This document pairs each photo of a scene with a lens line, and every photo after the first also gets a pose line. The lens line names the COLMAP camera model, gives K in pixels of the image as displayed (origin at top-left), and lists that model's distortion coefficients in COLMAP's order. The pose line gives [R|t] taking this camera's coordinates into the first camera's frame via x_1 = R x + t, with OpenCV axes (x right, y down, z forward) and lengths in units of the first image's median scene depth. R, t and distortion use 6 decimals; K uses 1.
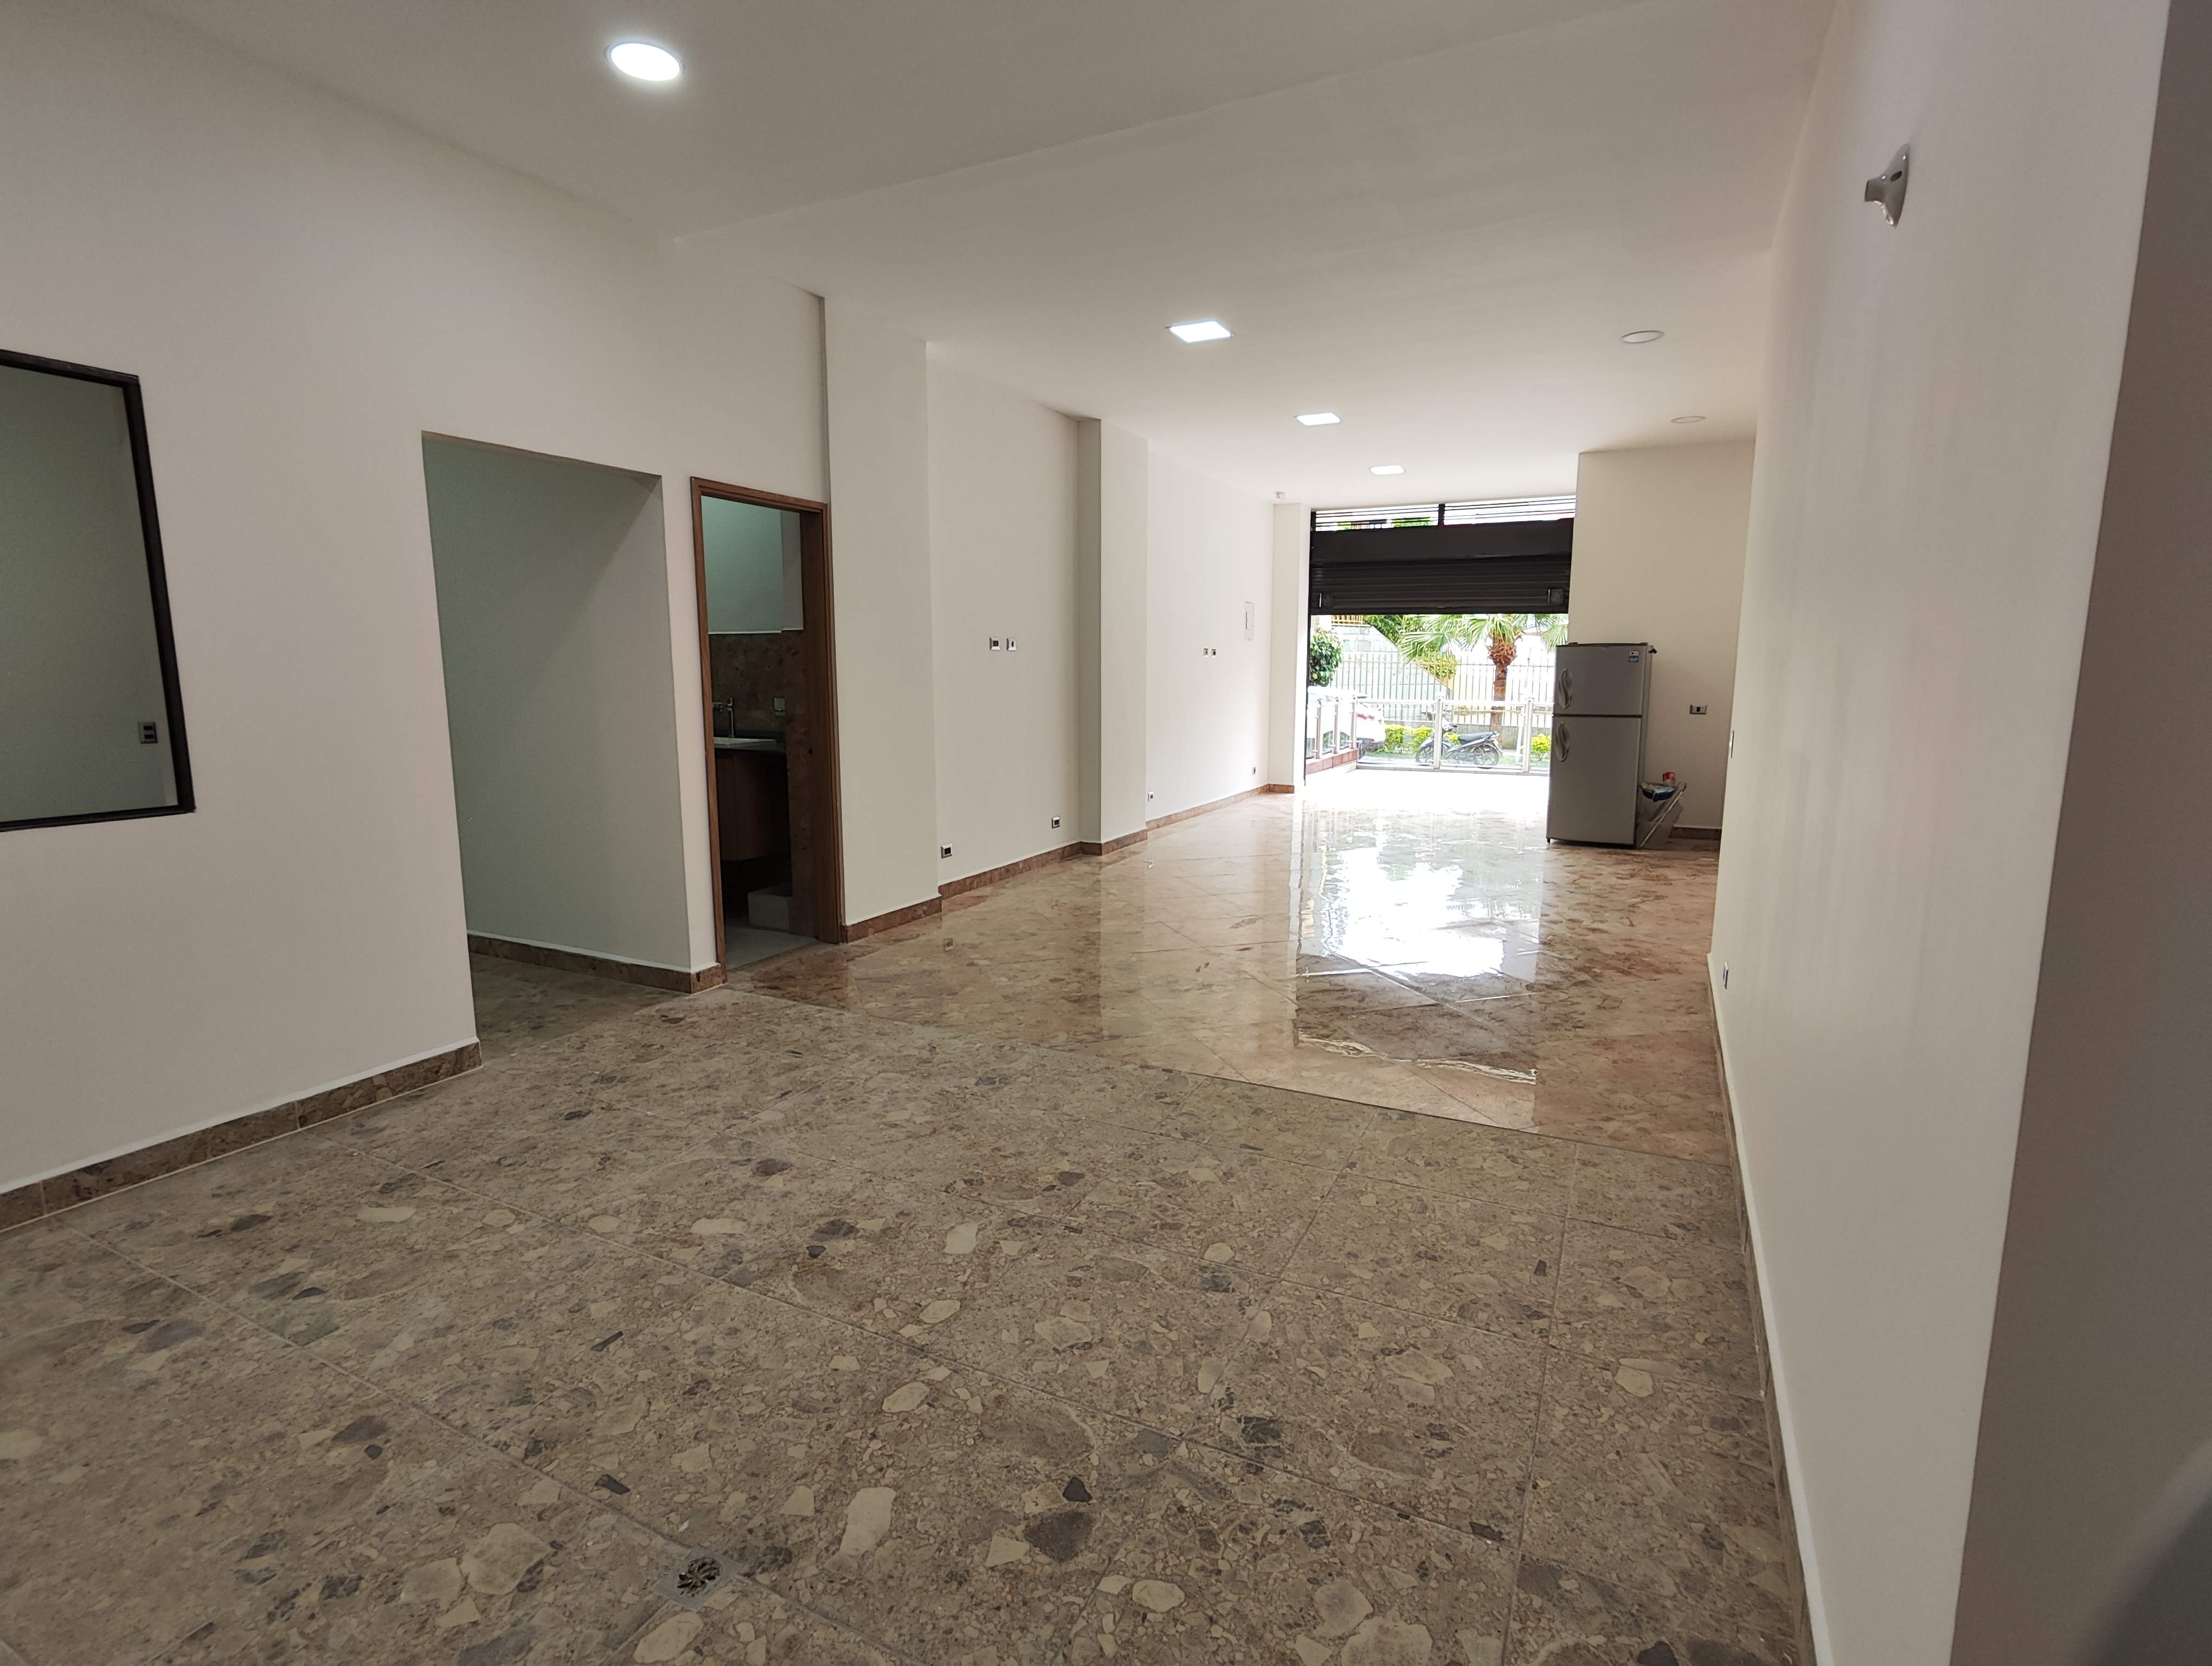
lens RADIAL K [[1067.4, 0, 1098.6], [0, 1067.4, 829.3], [0, 0, 1]] dist [-0.002483, 0.004229]
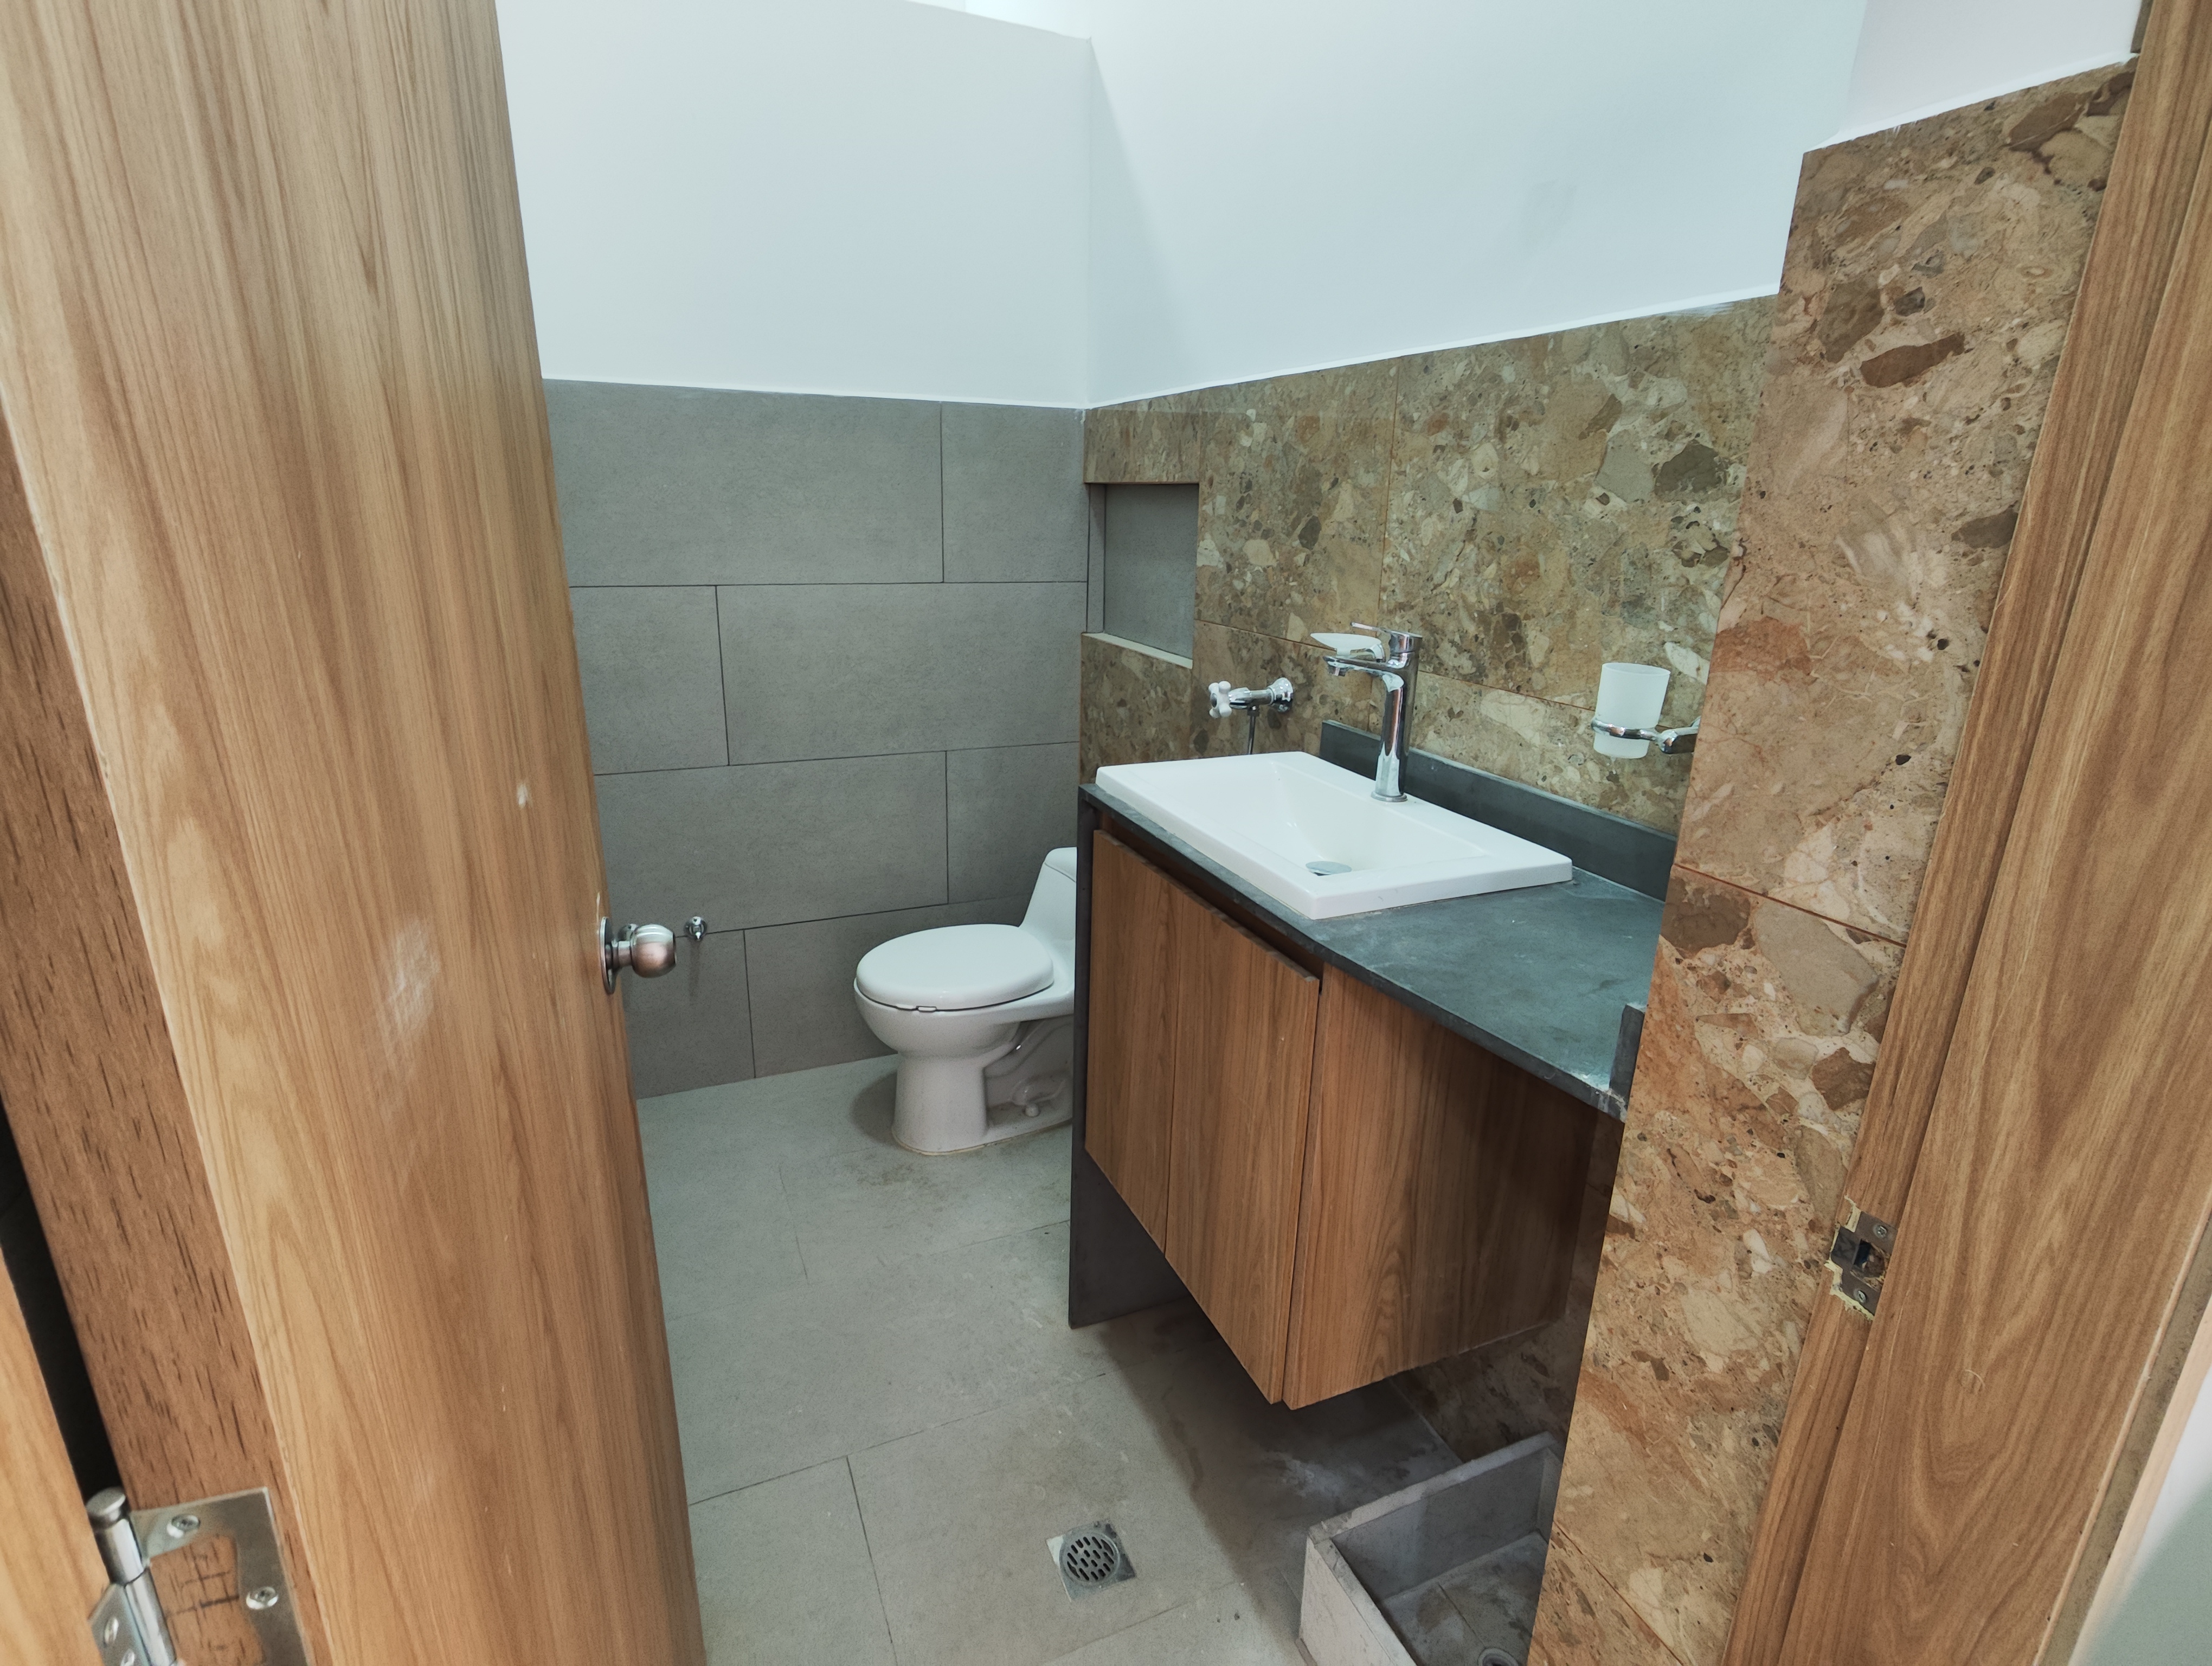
lens RADIAL K [[1067.4, 0, 1108.8], [0, 1067.4, 824.0], [0, 0, 1]] dist [-0.002483, 0.004229]
pose [[0.766056, 0.201533, -0.610363, -0.318208], [-0.115622, 0.977292, 0.177573, -0.151524], [0.632289, -0.065460, 0.771962, 1.012363]]
